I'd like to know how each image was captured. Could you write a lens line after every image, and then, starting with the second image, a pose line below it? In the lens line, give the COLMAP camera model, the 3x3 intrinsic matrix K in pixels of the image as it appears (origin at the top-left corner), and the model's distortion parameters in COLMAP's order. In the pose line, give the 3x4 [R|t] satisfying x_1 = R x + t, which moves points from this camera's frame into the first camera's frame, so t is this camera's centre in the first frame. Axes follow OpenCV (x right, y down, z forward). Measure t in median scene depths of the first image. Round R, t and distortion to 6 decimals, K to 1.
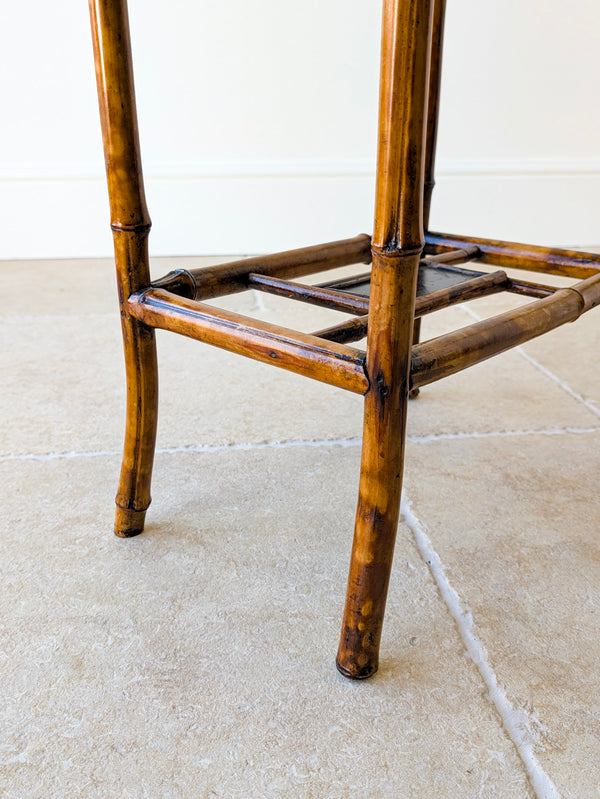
lens RADIAL K [[737.0, 0, 301.4], [0, 737.0, 415.5], [0, 0, 1]] dist [0.068634, -0.206577]
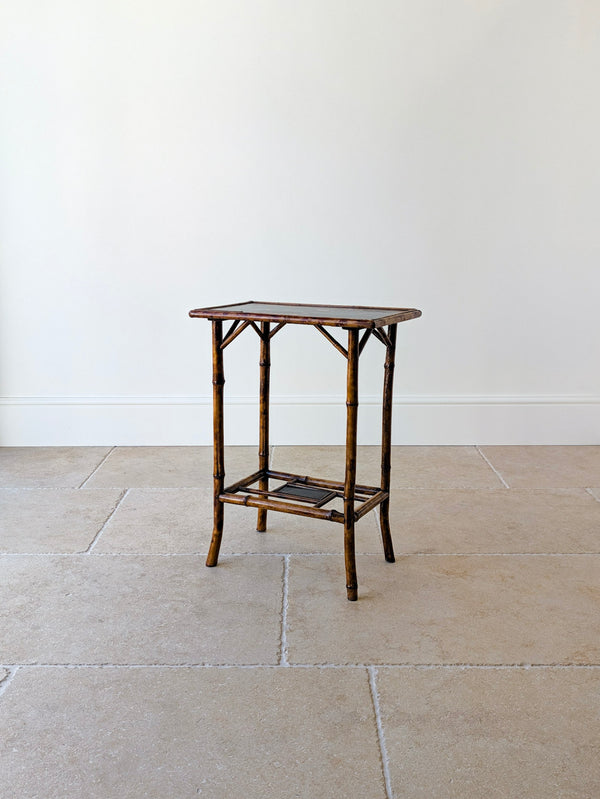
lens RADIAL K [[773.1, 0, 313.0], [0, 773.1, 388.3], [0, 0, 1]] dist [0.015924, -0.002308]
pose [[0.994308, 0.024903, -0.103592, 0.561963], [-0.044155, 0.981187, -0.187944, -0.039926], [0.096963, 0.191448, 0.976702, -2.180202]]
